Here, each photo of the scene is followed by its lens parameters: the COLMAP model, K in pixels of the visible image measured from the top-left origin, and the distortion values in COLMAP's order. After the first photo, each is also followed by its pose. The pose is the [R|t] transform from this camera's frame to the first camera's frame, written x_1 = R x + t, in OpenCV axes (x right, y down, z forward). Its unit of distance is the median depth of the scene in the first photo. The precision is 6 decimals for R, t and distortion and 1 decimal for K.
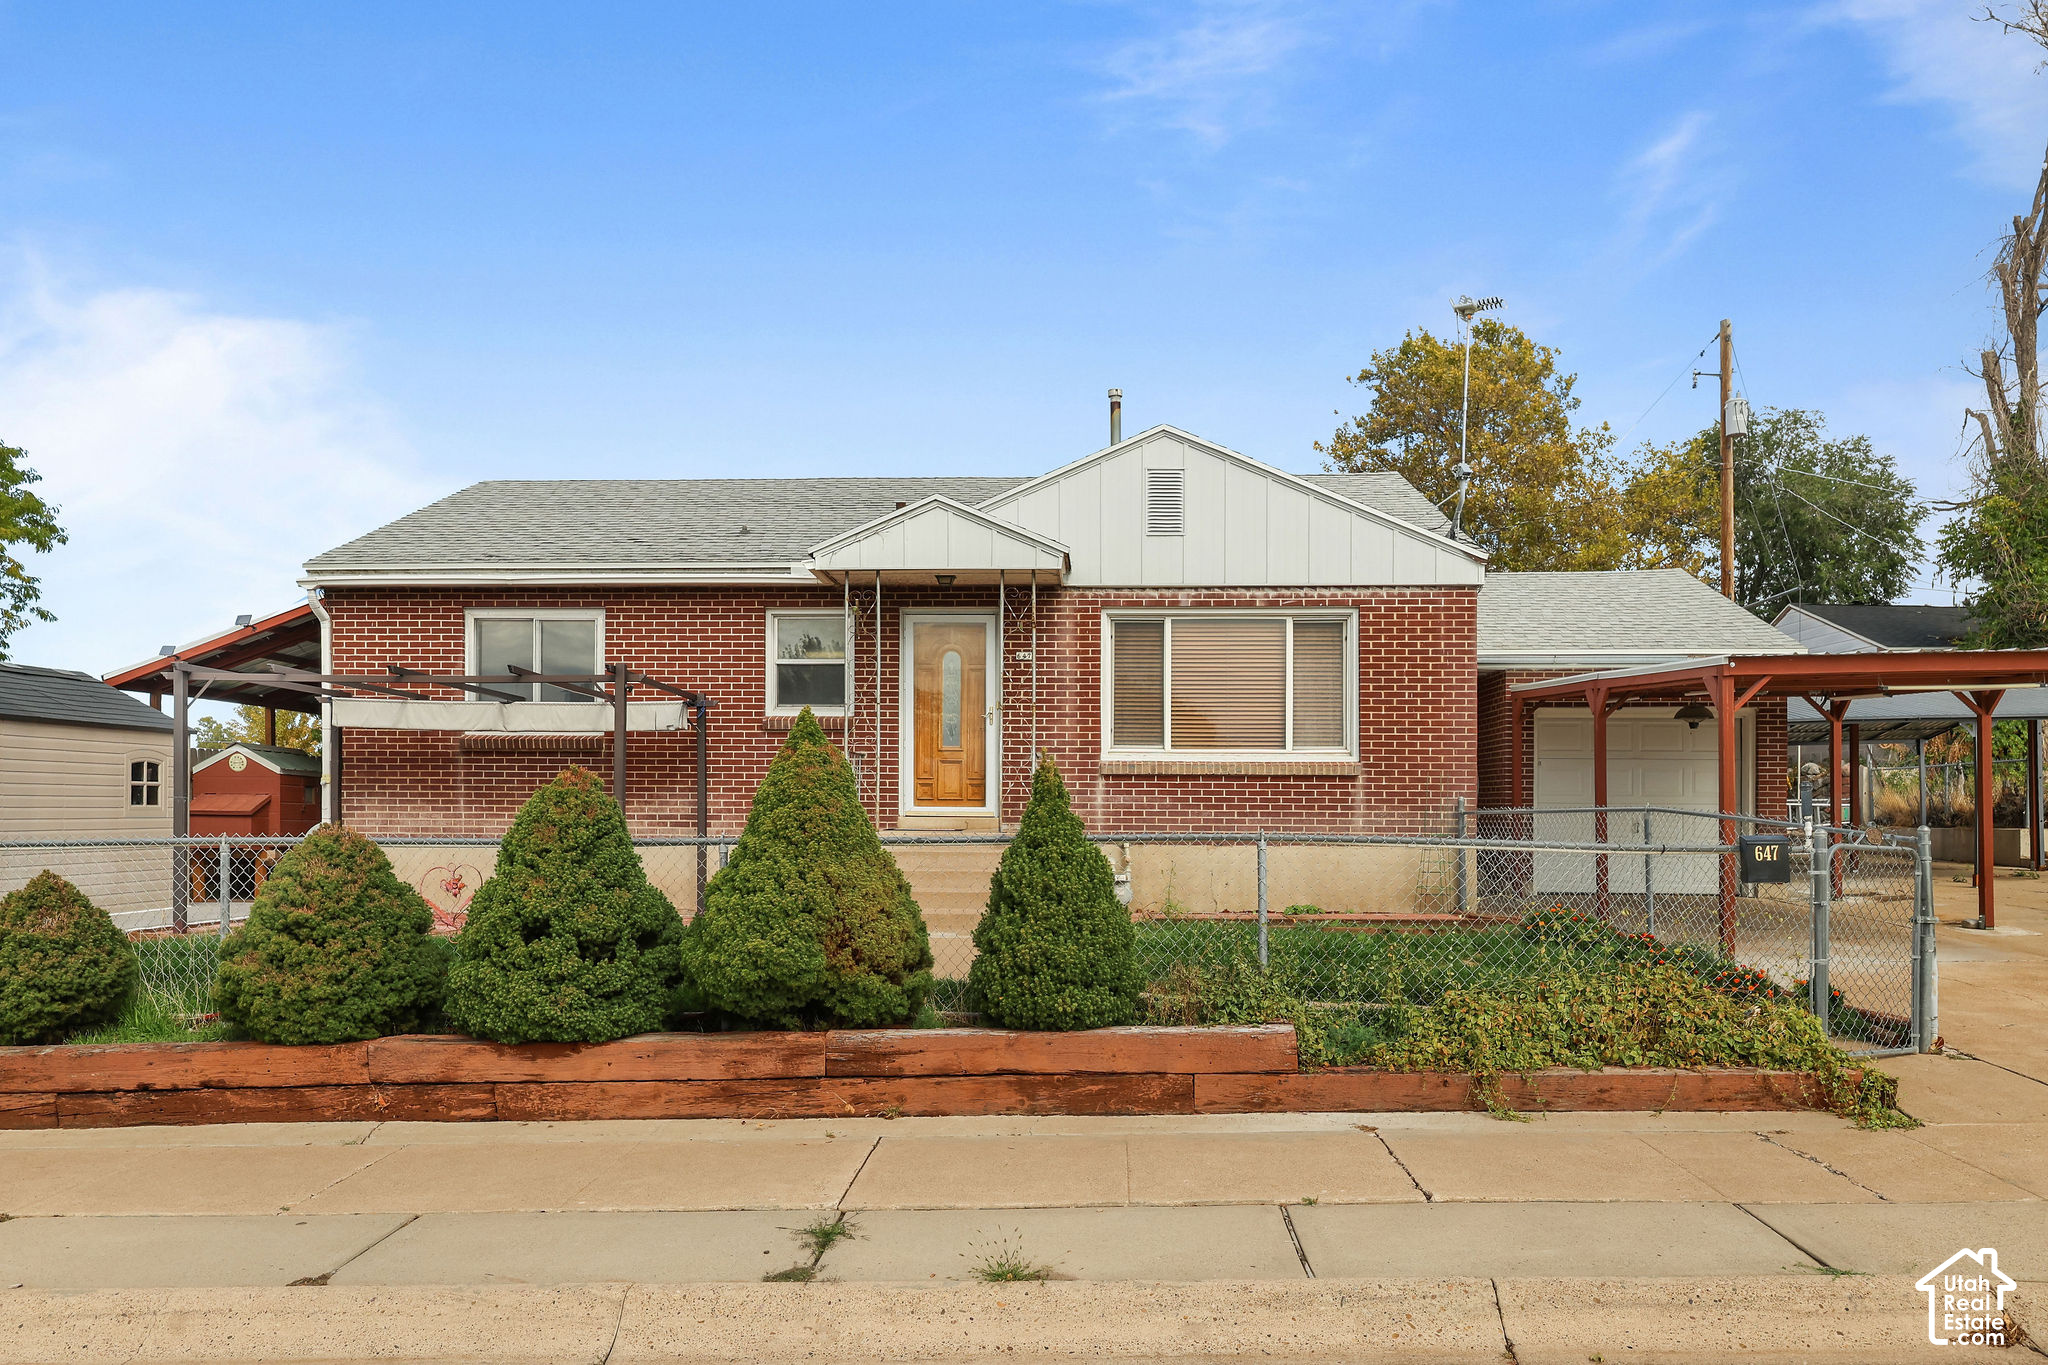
lens RADIAL K [[1438.9, 0, 1028.0], [0, 1438.9, 862.5], [0, 0, 1]] dist [-0.007105, -0.000980]
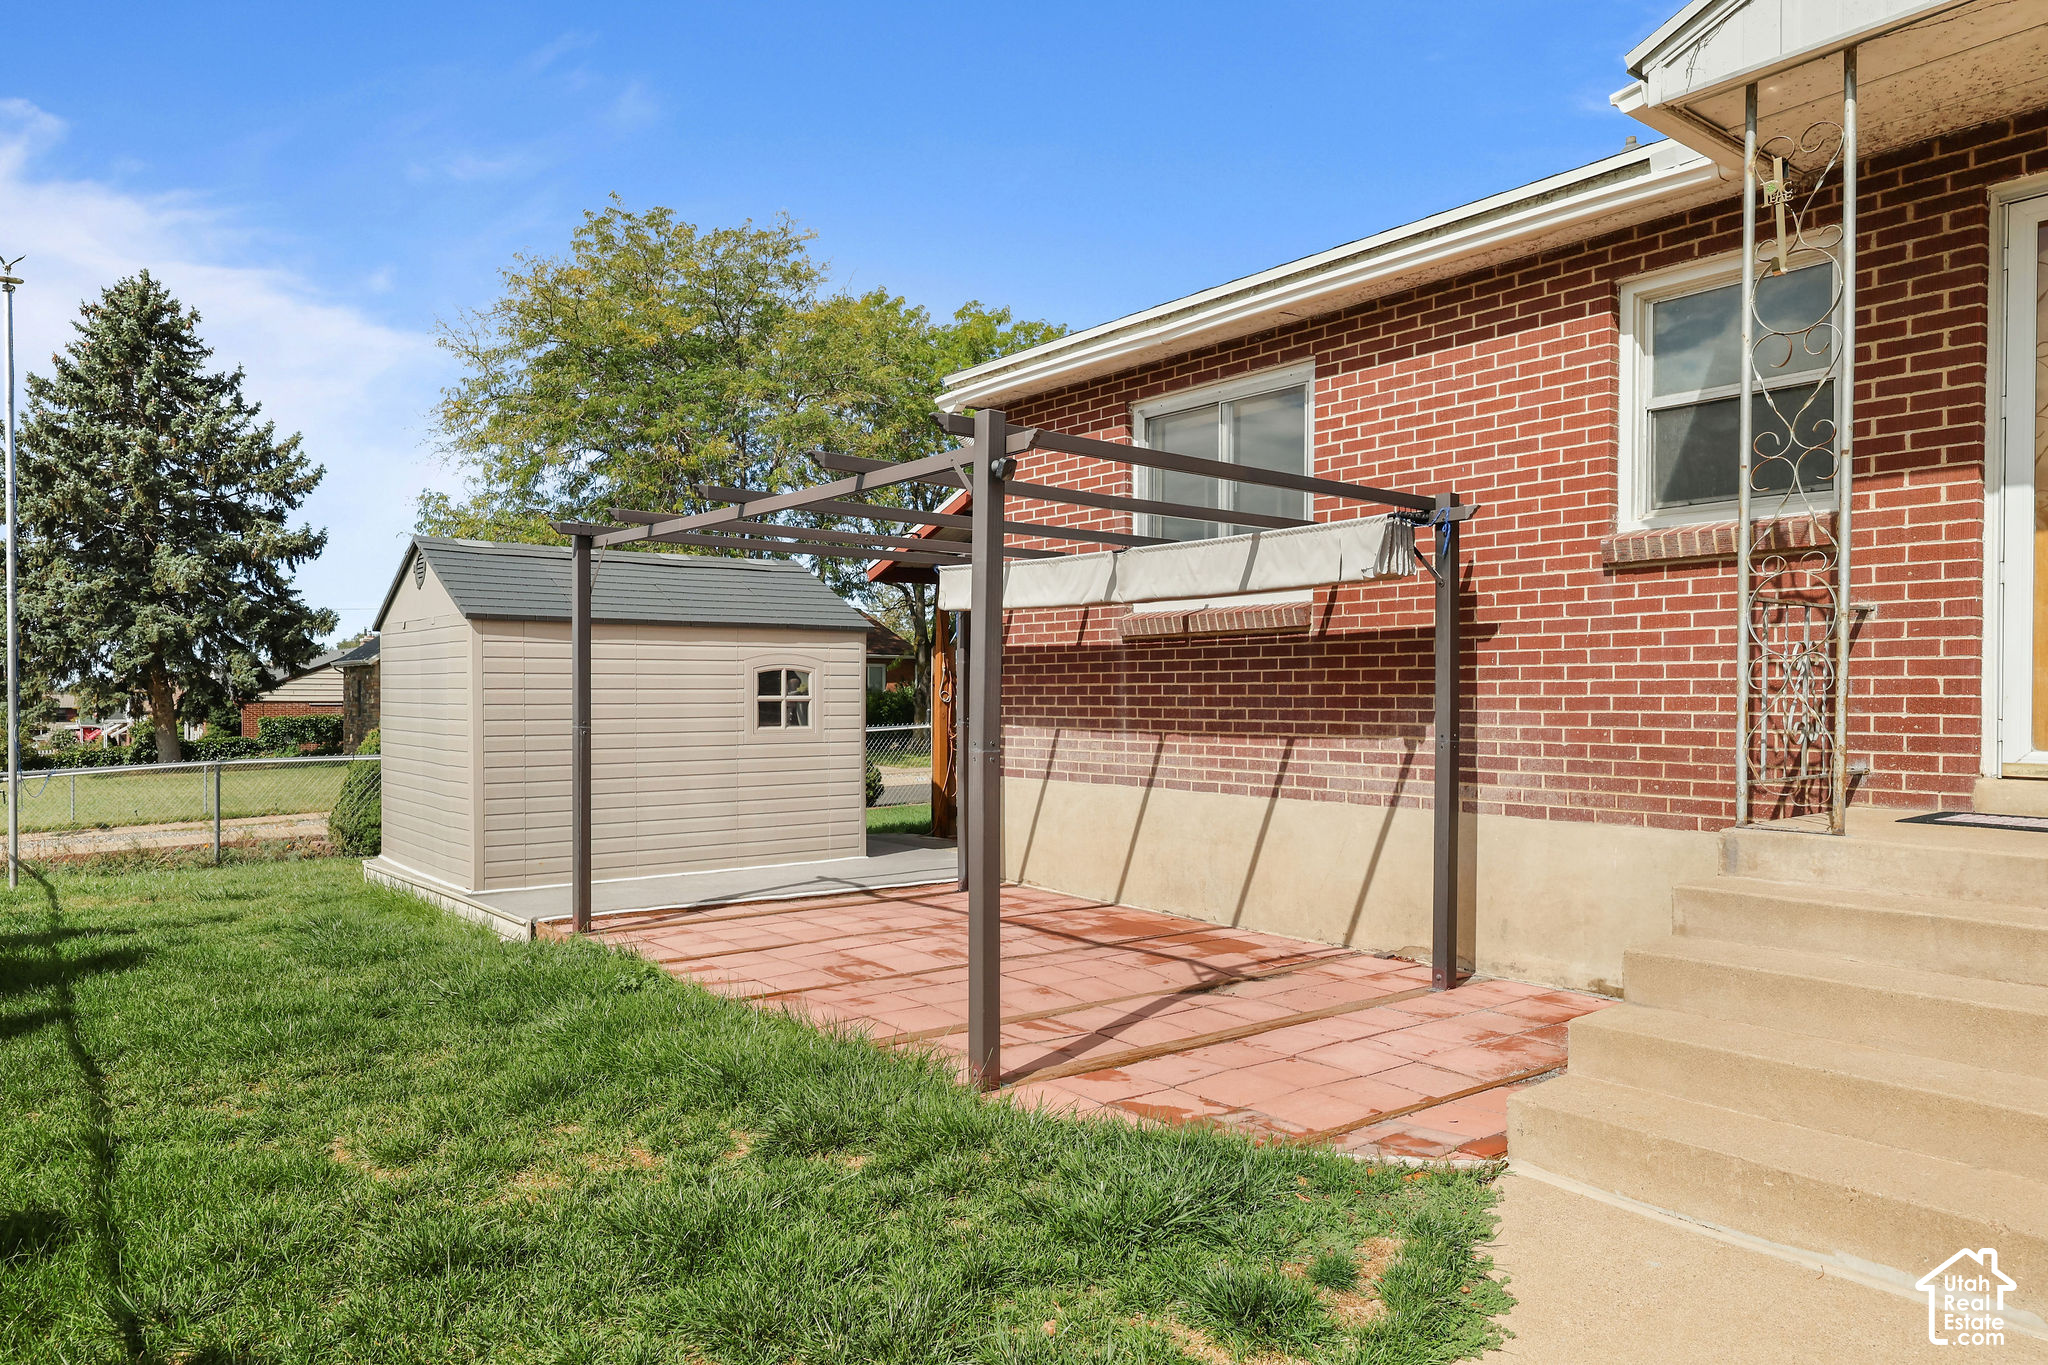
lens RADIAL K [[1360.2, 0, 999.8], [0, 1360.2, 733.0], [0, 0, 1]] dist [0.000781, 0.002116]
pose [[0.646972, 0.013947, -0.762386, 0.010500], [-0.023392, 0.999725, -0.001562, -0.037297], [0.762155, 0.018845, 0.647120, 0.604673]]
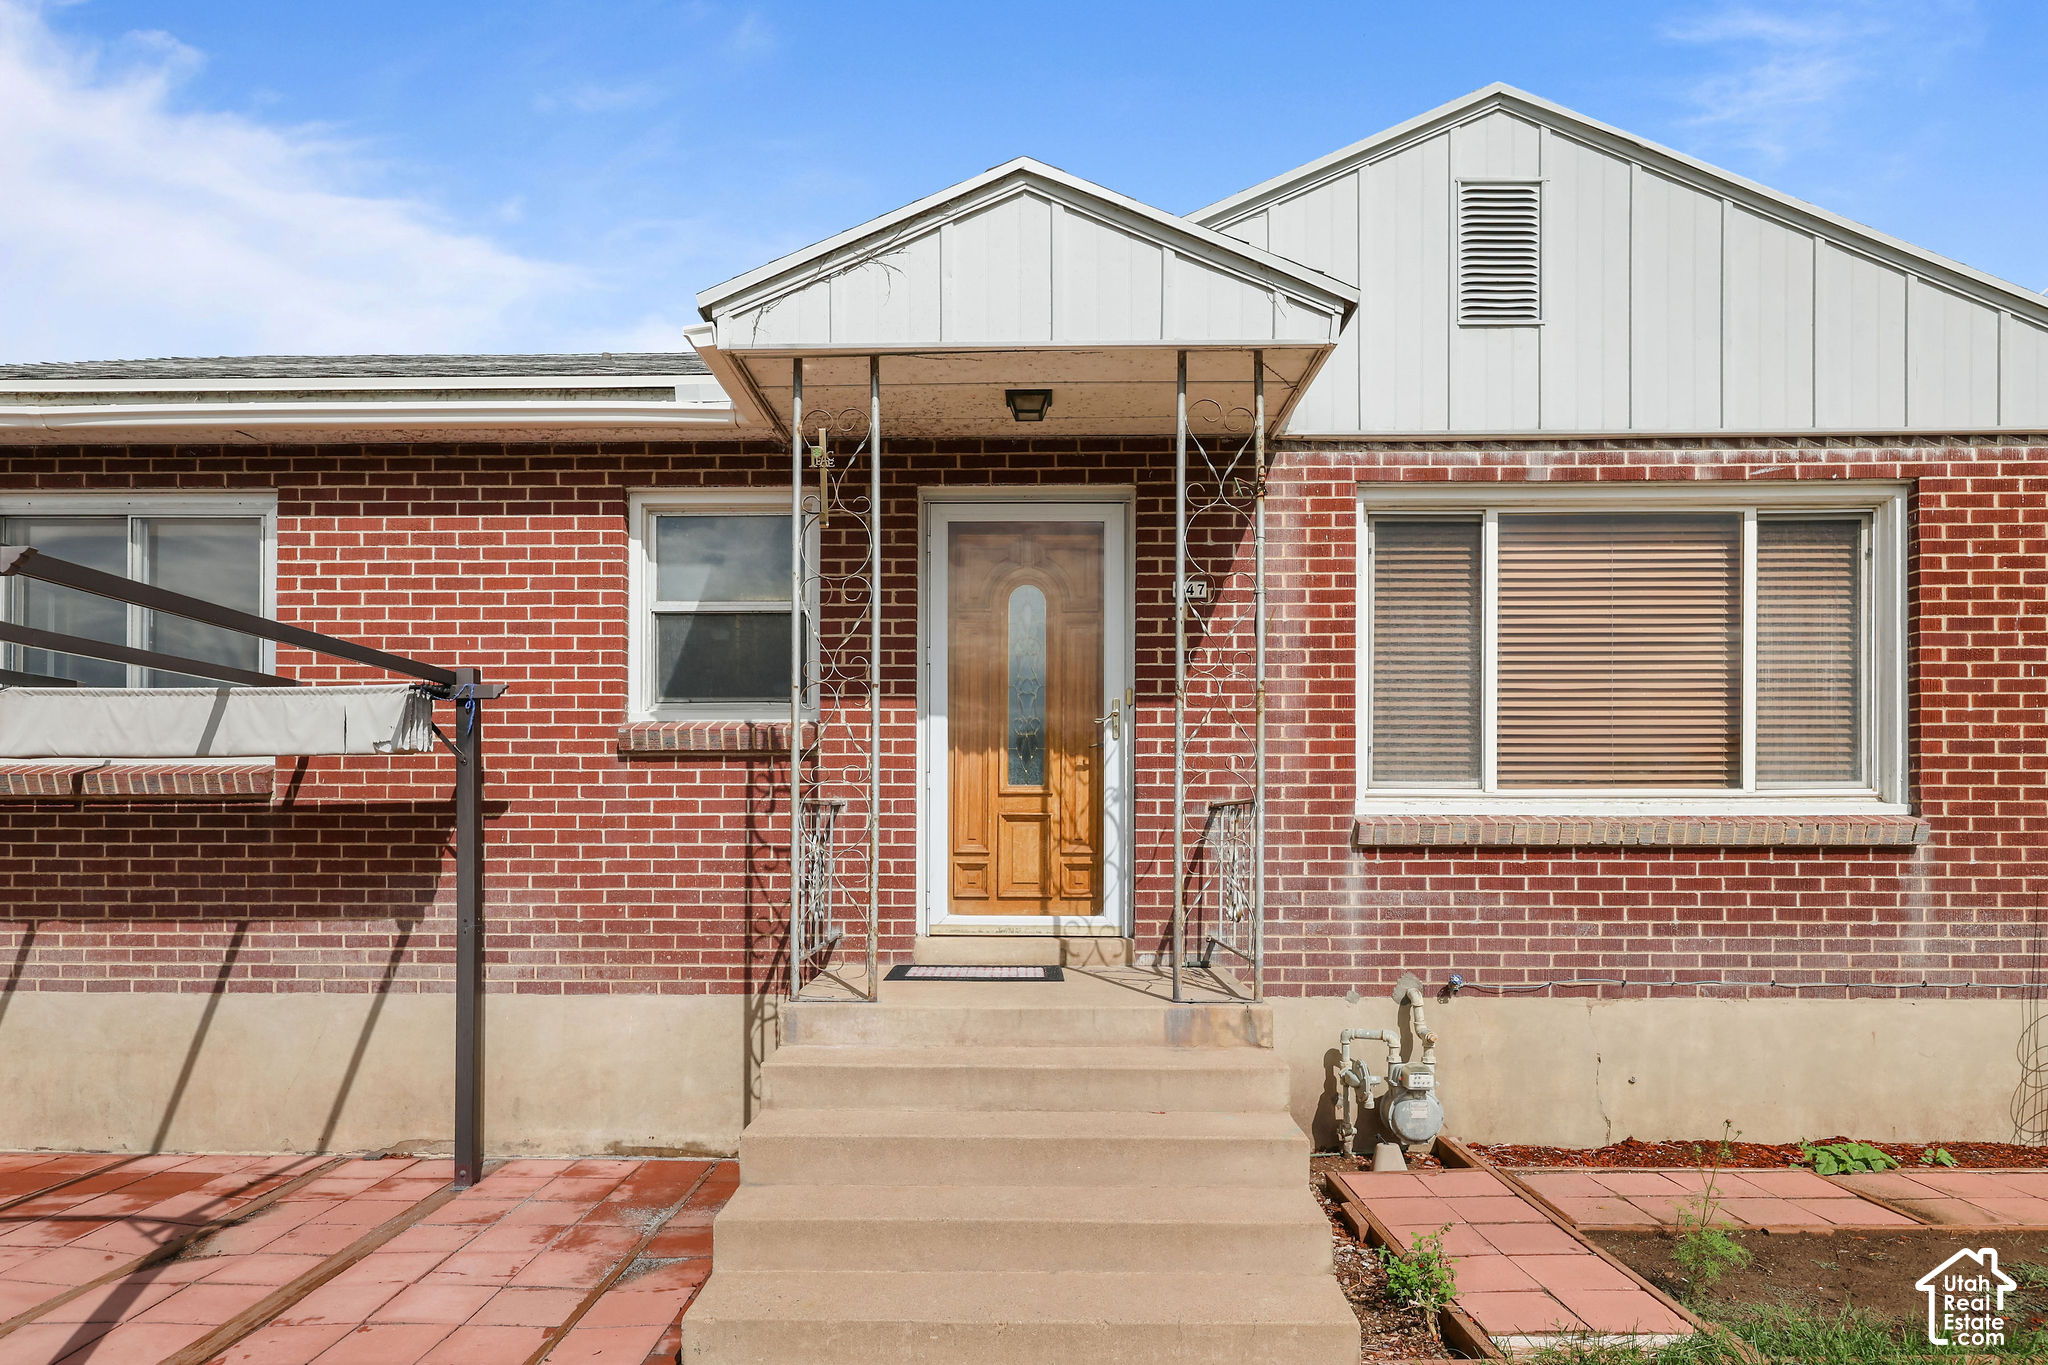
lens RADIAL K [[1214.2, 0, 1021.8], [0, 1214.2, 826.0], [0, 0, 1]] dist [0.002312, 0.001564]
pose [[0.999366, -0.005983, 0.035111, -0.070611], [0.007088, 0.999480, -0.031451, -0.055983], [-0.034905, 0.031679, 0.998888, 0.615444]]
